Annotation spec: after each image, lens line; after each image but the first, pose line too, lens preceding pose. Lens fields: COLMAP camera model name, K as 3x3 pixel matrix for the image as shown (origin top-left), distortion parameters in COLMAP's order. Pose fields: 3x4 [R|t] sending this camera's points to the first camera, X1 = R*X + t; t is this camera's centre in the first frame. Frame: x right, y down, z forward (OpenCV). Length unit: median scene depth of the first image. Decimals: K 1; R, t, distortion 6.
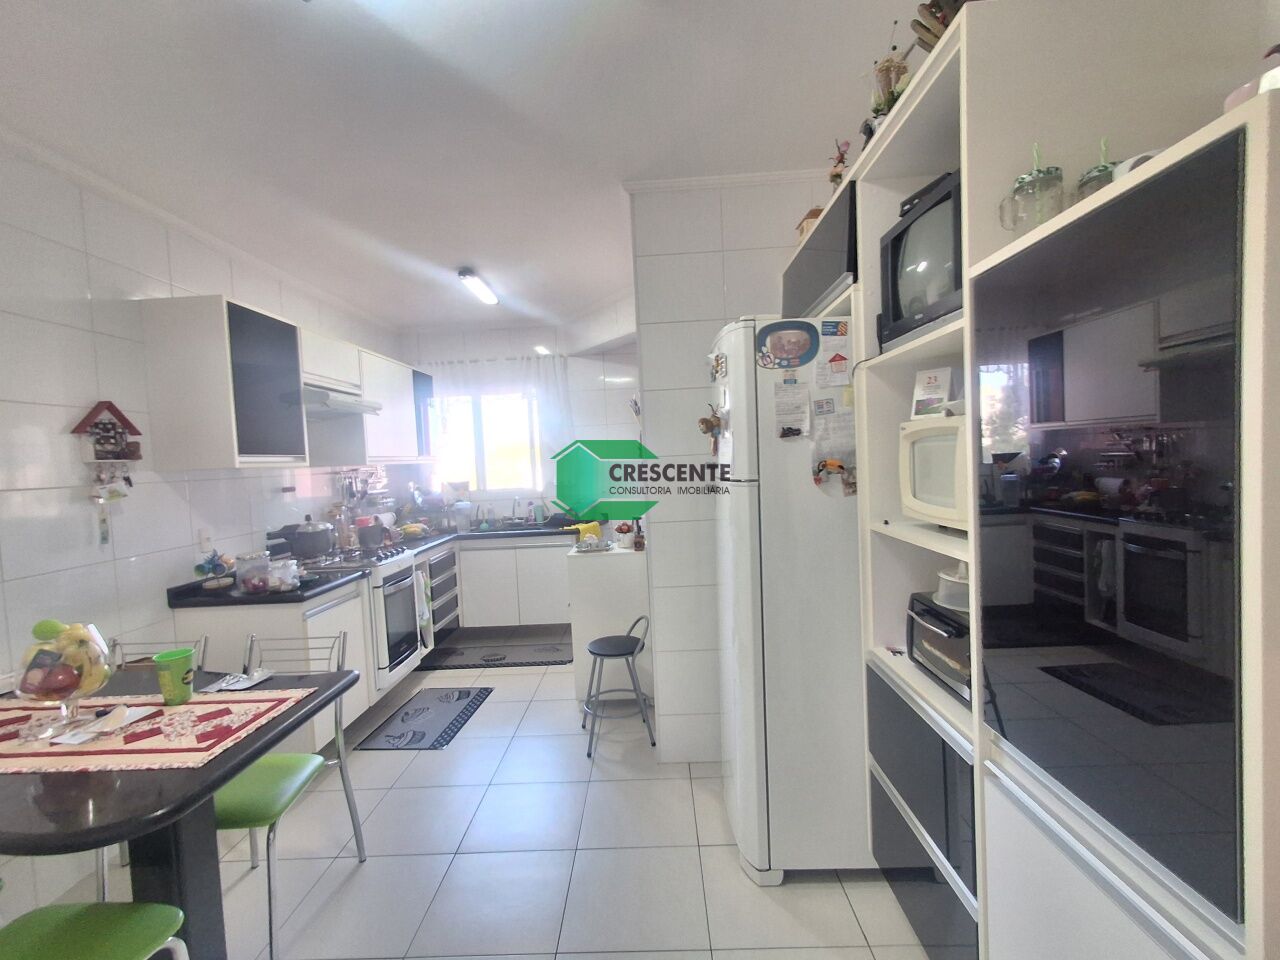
lens RADIAL K [[579.0, 0, 636.5], [0, 579.0, 486.3], [0, 0, 1]] dist [0.000397, -0.000462]
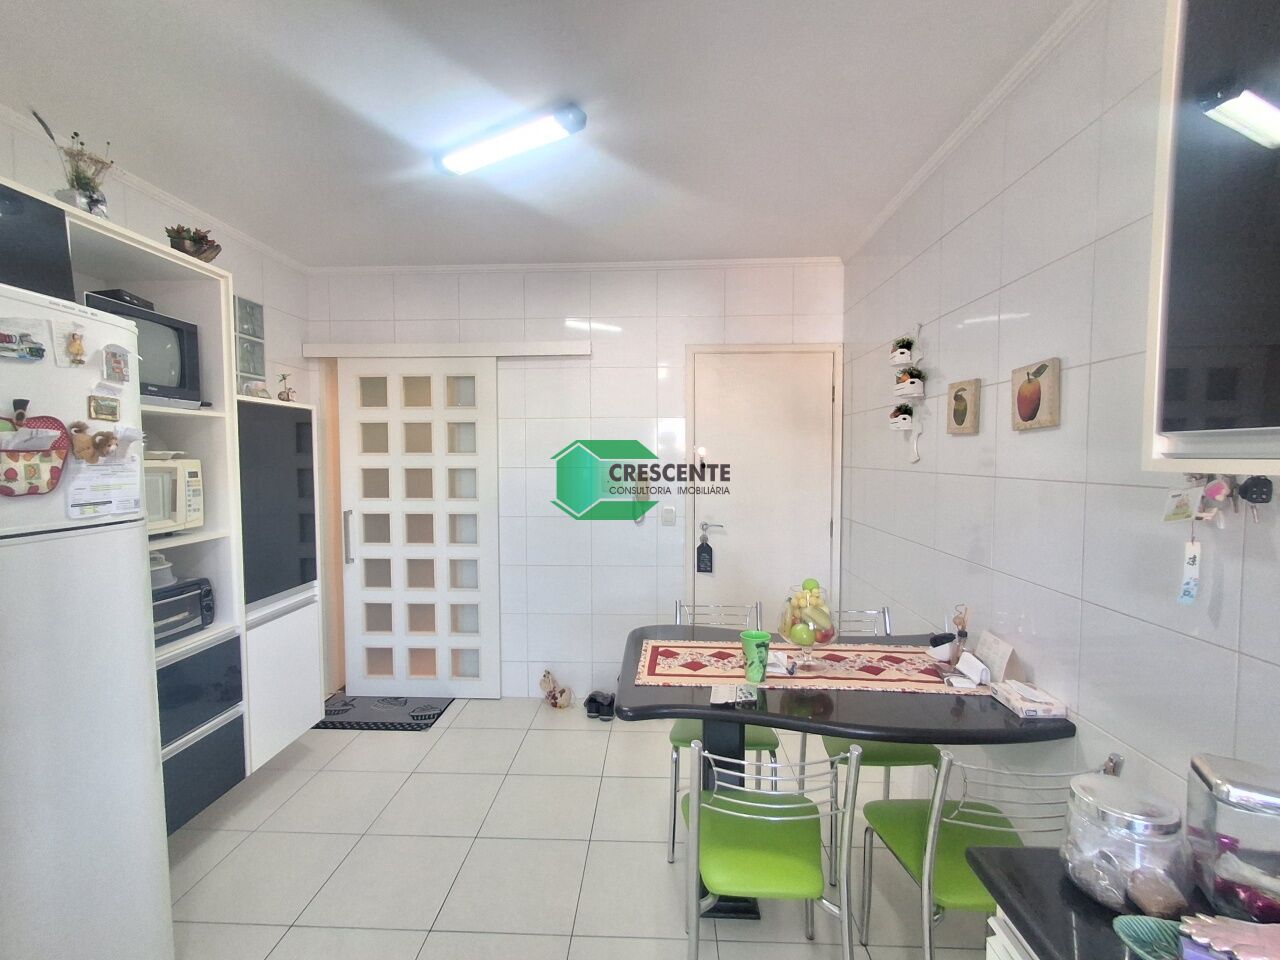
lens RADIAL K [[579.0, 0, 636.5], [0, 579.0, 486.3], [0, 0, 1]] dist [0.000397, -0.000462]
pose [[-0.998462, 0.051570, 0.020344, -0.380342], [0.053417, 0.993126, 0.104155, -0.072008], [-0.014833, 0.105081, -0.994353, 1.281469]]
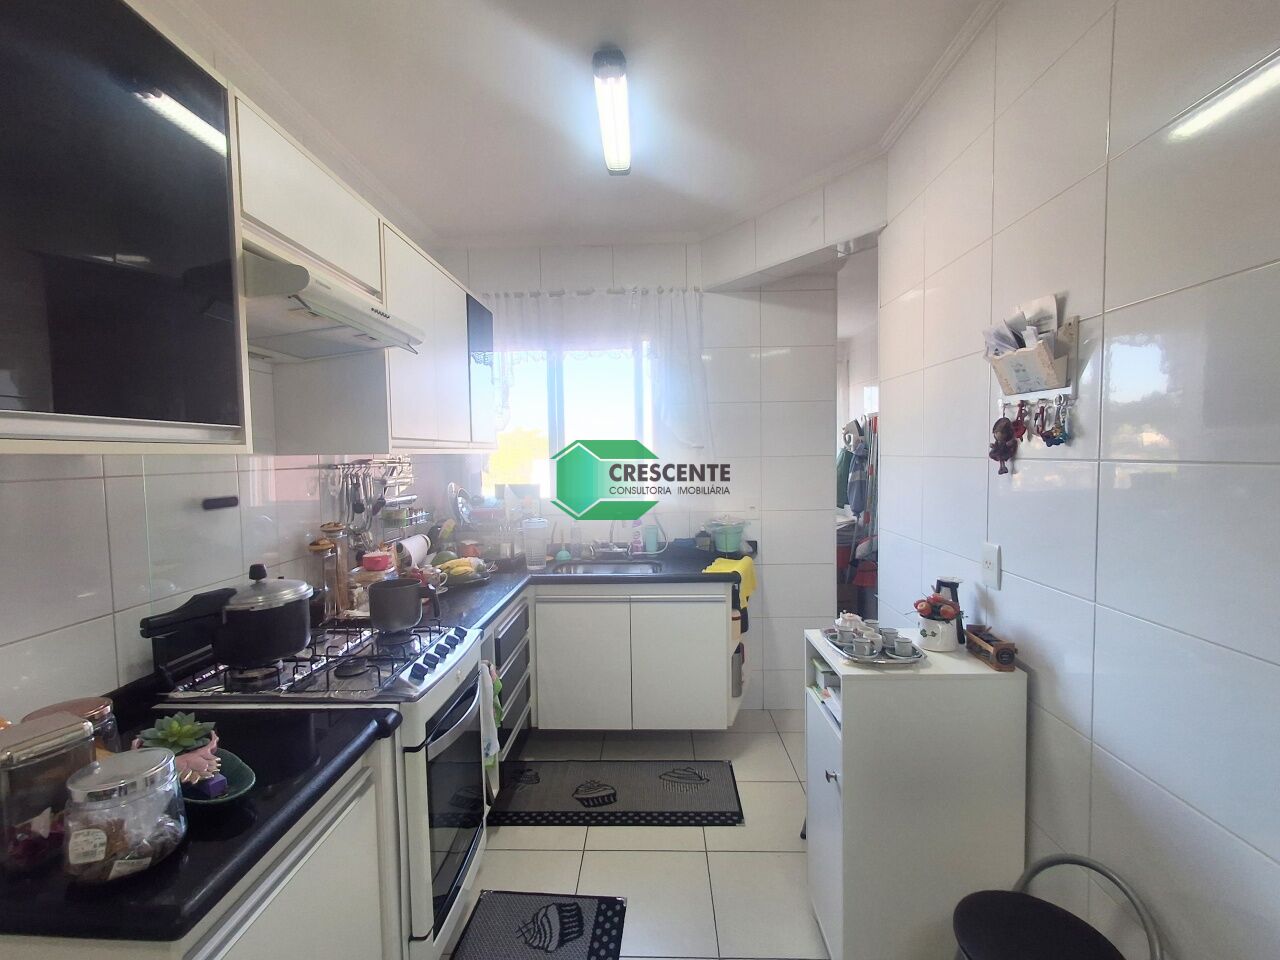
lens RADIAL K [[579.0, 0, 636.5], [0, 579.0, 486.3], [0, 0, 1]] dist [0.000397, -0.000462]
pose [[0.999441, 0.032939, -0.005805, -0.347659], [-0.032894, 0.999430, 0.007563, -0.028096], [0.006051, -0.007368, 0.999955, 0.699678]]
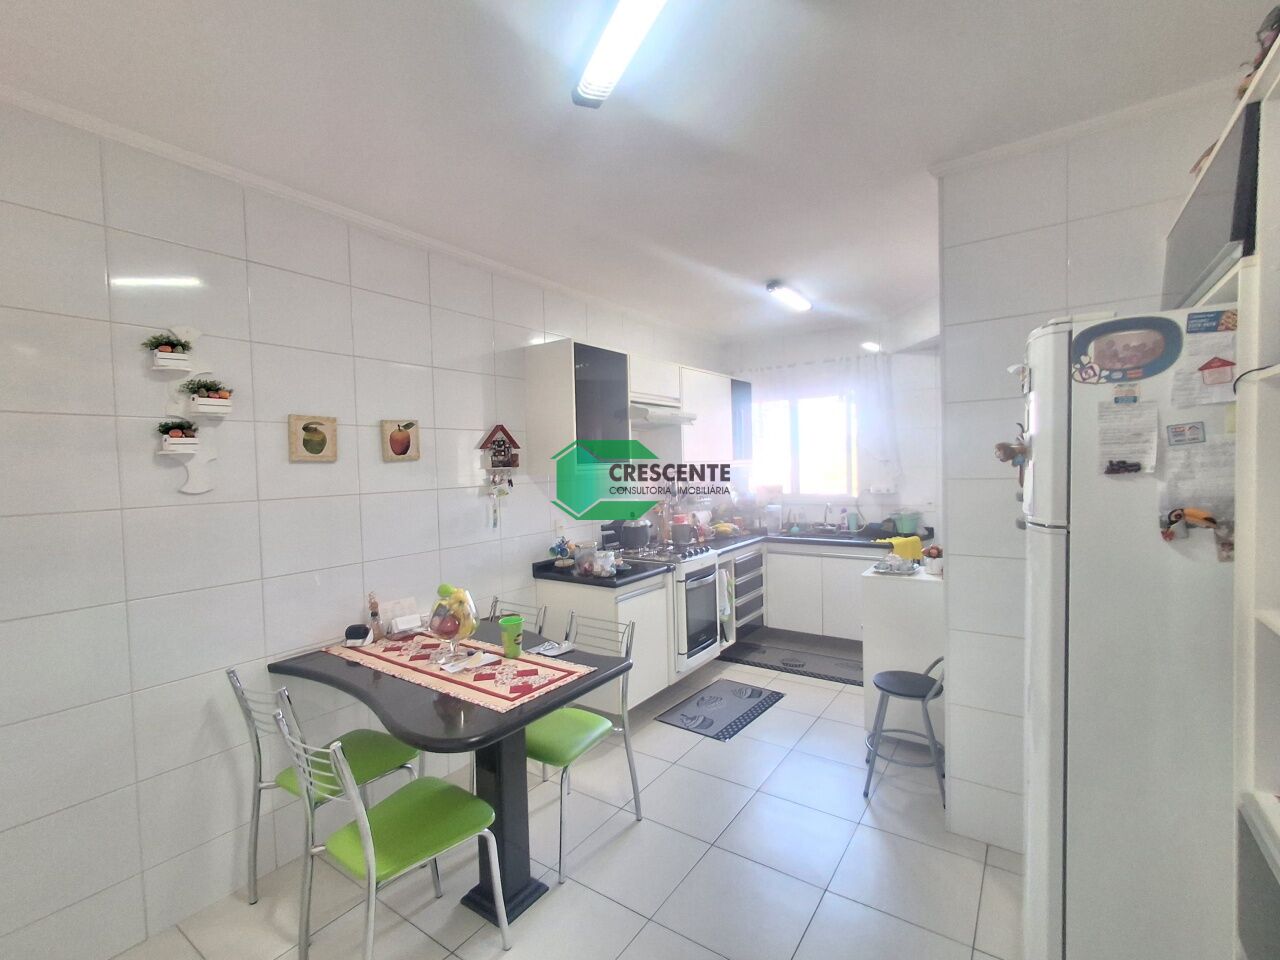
lens RADIAL K [[579.0, 0, 636.5], [0, 579.0, 486.3], [0, 0, 1]] dist [0.000397, -0.000462]
pose [[0.834213, 0.048972, -0.549264, 0.106220], [-0.040357, 0.998800, 0.027759, -0.044653], [0.549964, -0.000991, 0.835188, 0.020817]]
